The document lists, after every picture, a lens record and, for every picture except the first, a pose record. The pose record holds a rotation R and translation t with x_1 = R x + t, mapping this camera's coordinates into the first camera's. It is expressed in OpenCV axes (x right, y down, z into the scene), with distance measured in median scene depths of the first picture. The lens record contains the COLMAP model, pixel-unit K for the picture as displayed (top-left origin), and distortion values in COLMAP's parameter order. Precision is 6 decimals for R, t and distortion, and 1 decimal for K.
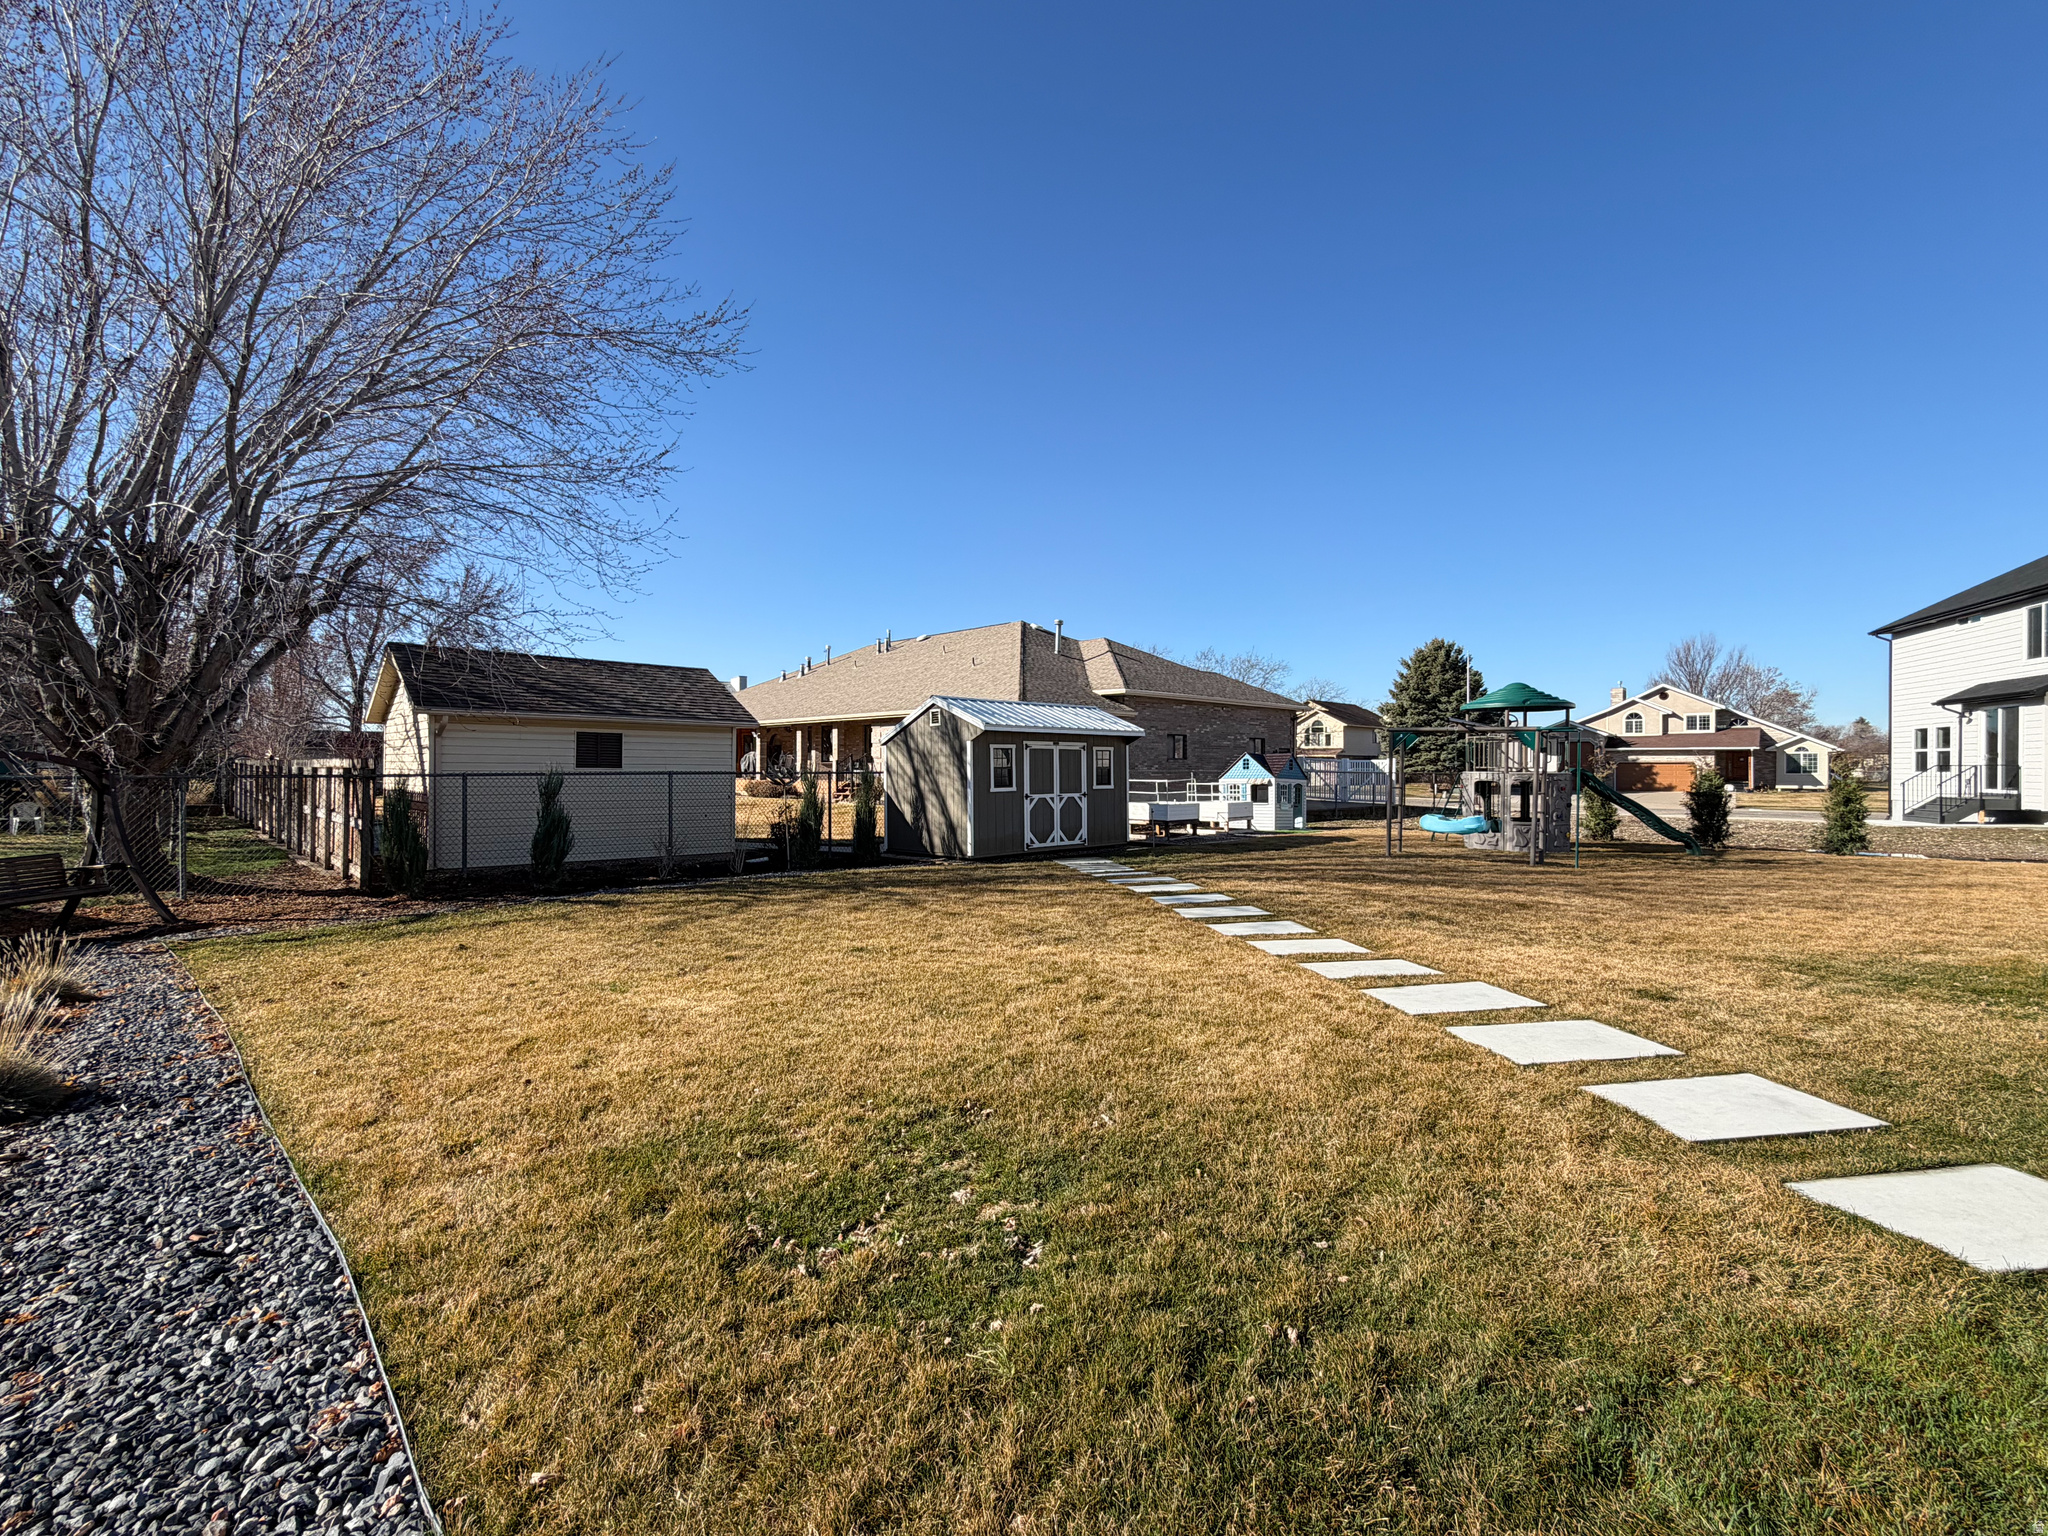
lens RADIAL K [[907.8, 0, 1024.0], [0, 907.8, 771.5], [0, 0, 1]] dist [0.000445, -0.000311]
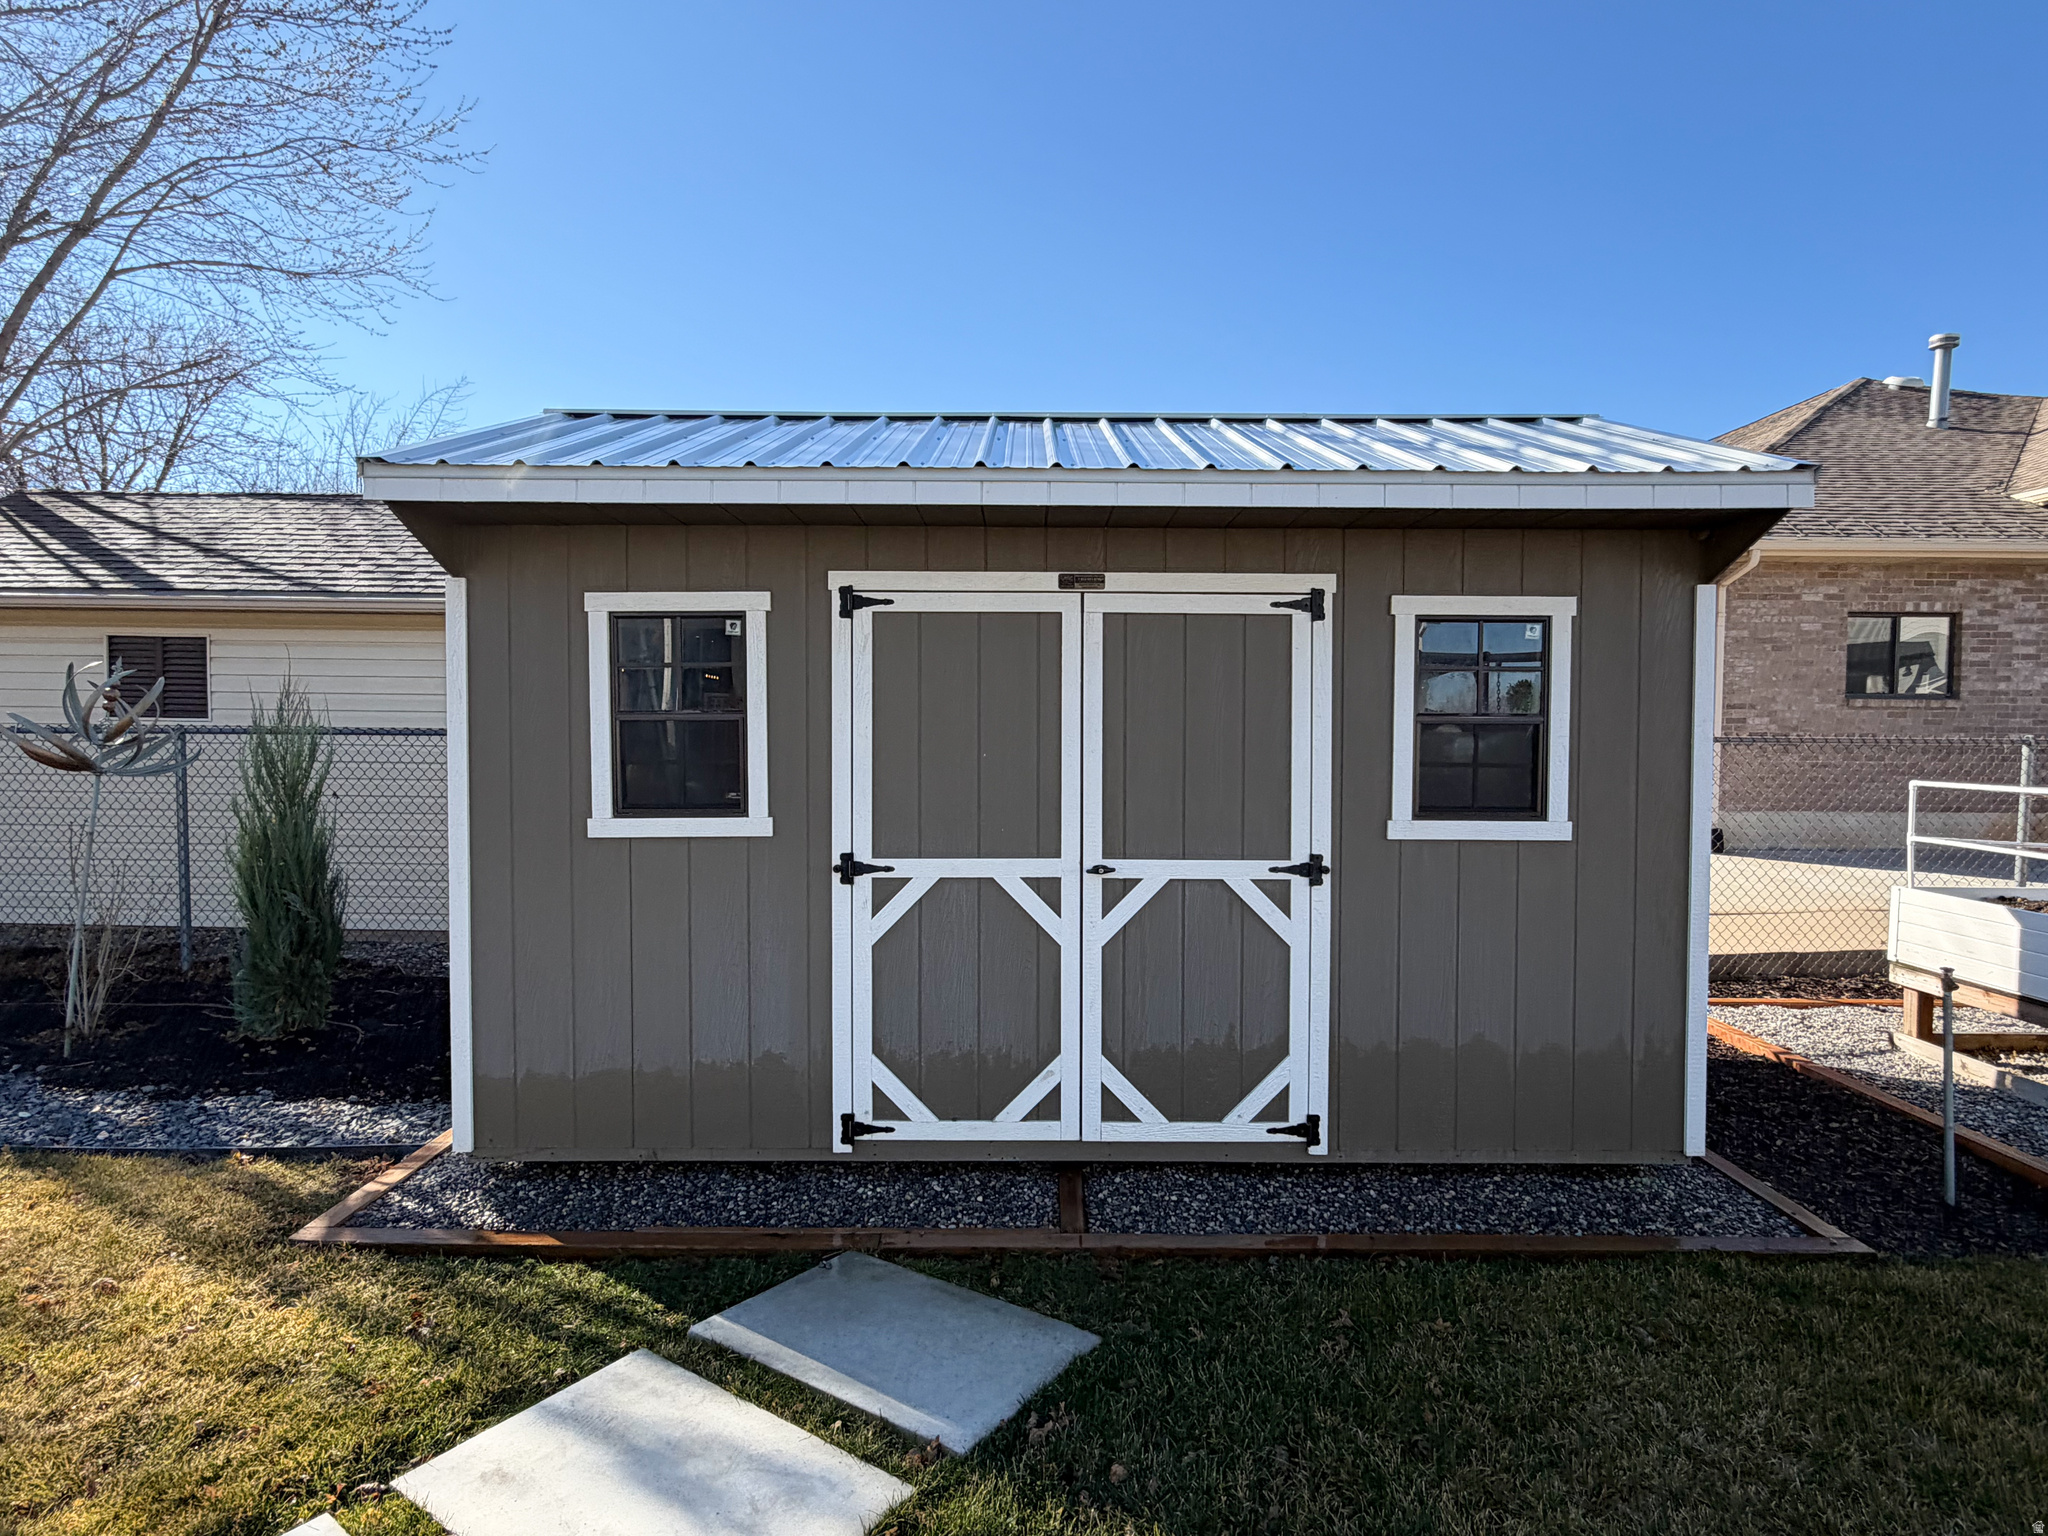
lens RADIAL K [[1065.2, 0, 1024.0], [0, 1065.2, 768.0], [0, 0, 1]] dist [-0.000992, 0.000028]
pose [[0.706180, 0.033637, -0.707233, 0.170056], [-0.008149, 0.999191, 0.039387, -0.002275], [0.707985, -0.022051, 0.705883, 0.800619]]
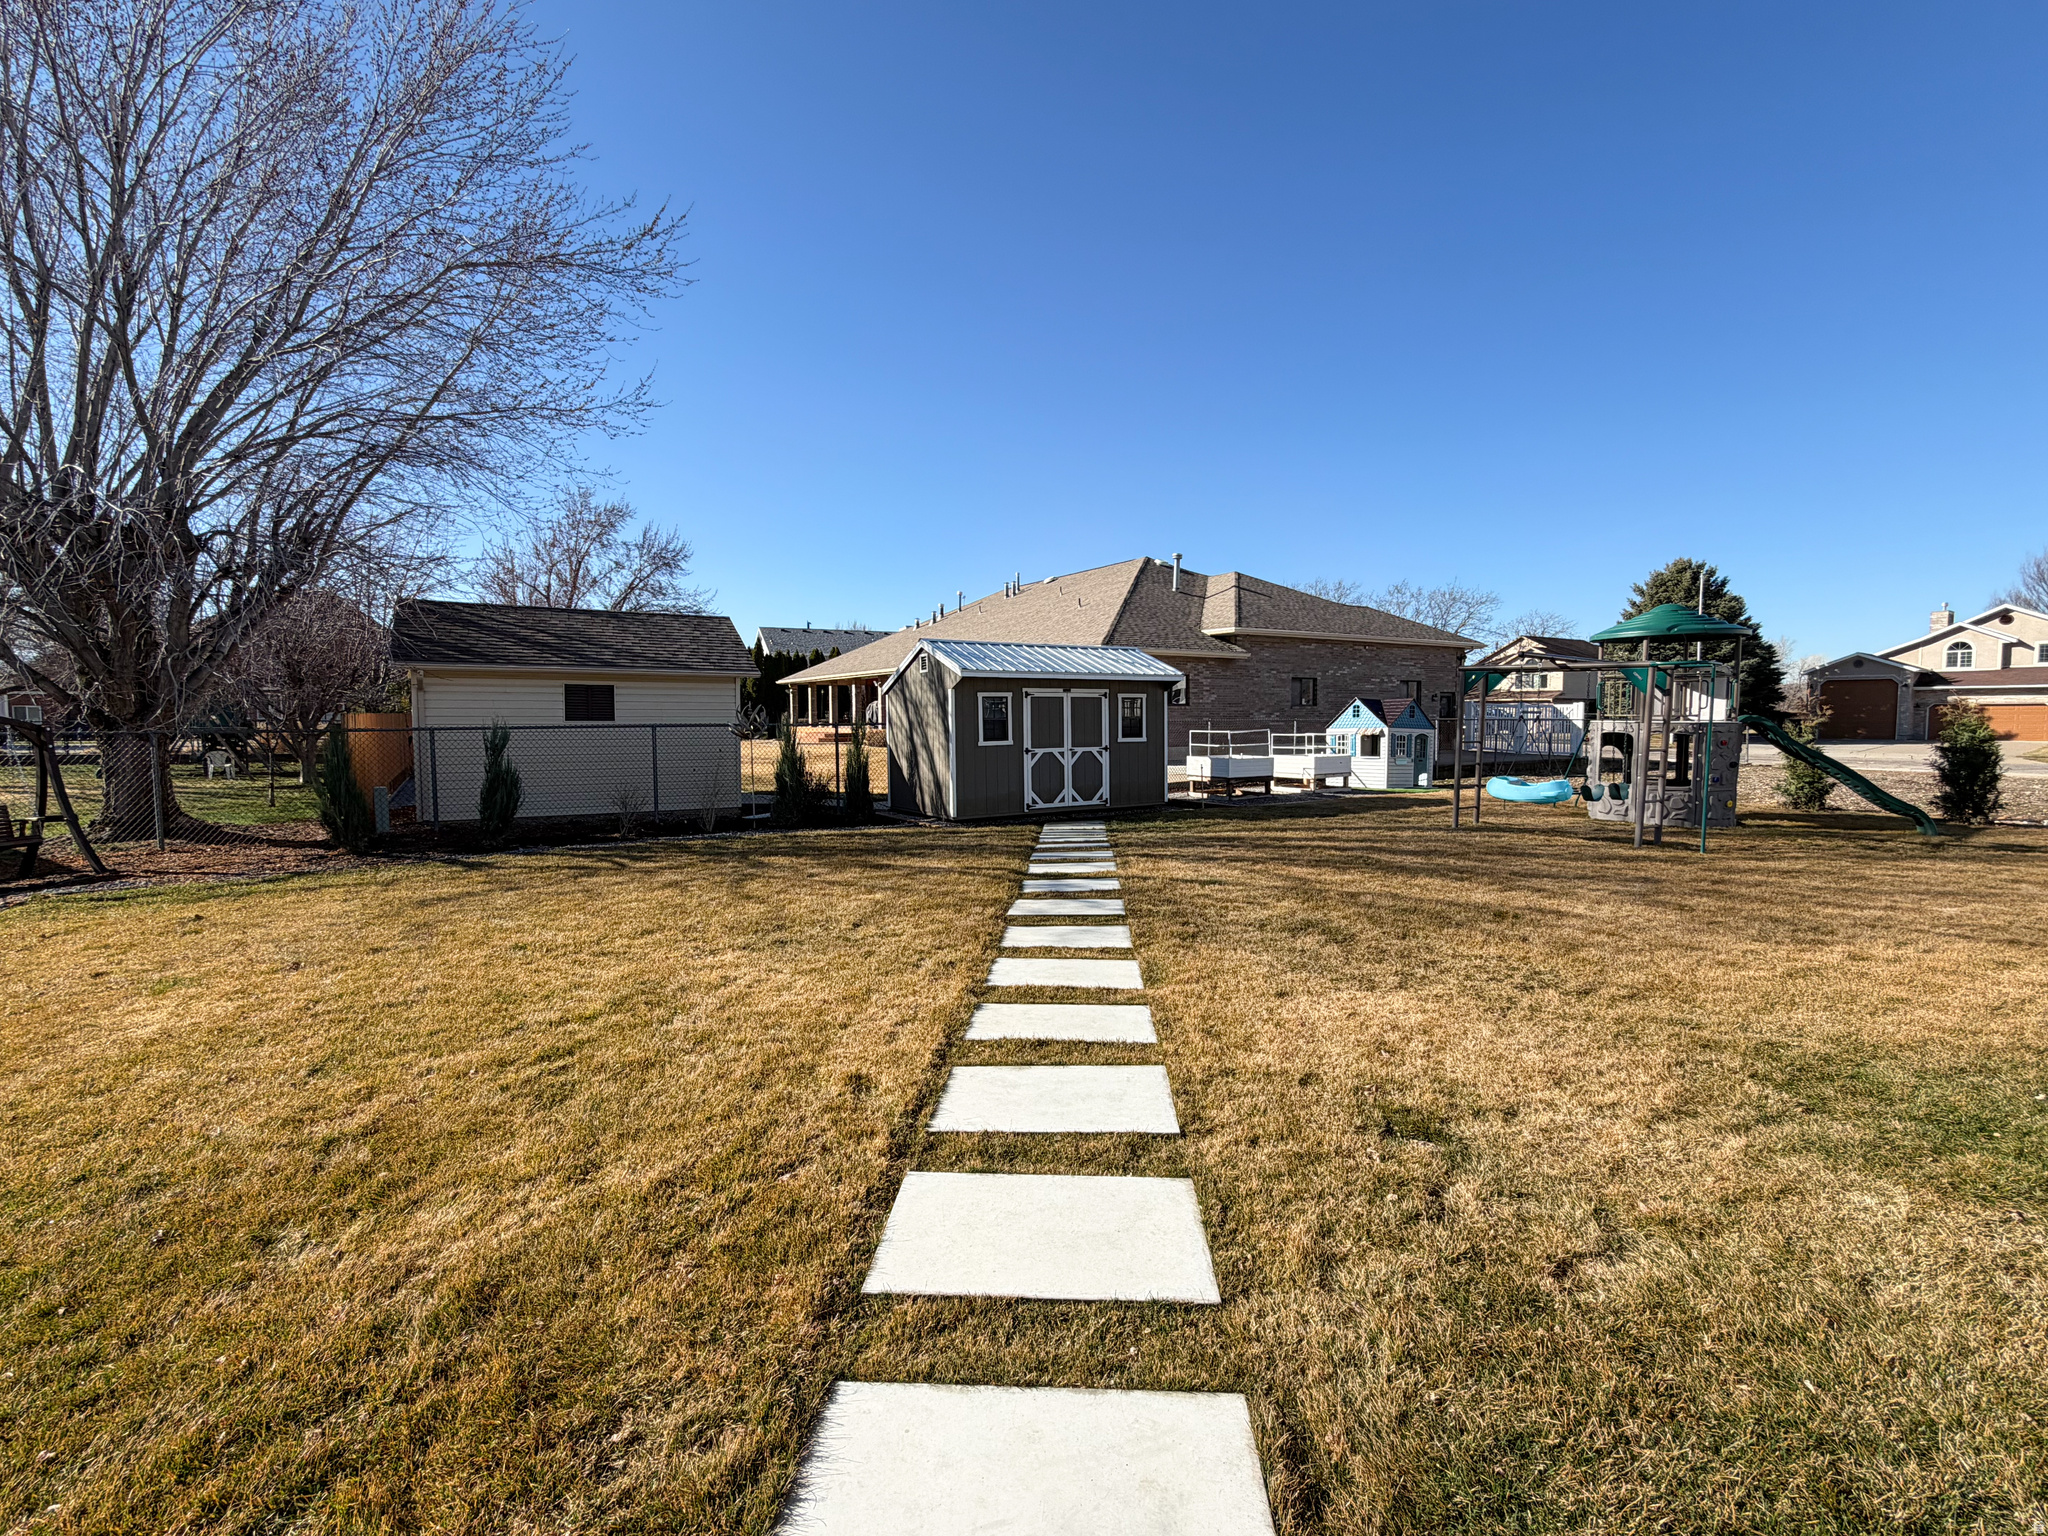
lens RADIAL K [[907.8, 0, 1024.0], [0, 907.8, 771.5], [0, 0, 1]] dist [0.000445, -0.000311]
pose [[0.974777, 0.008745, -0.223011, 0.182379], [0.004389, 0.998288, 0.058327, -0.003900], [0.223139, -0.057835, 0.973069, 0.124053]]
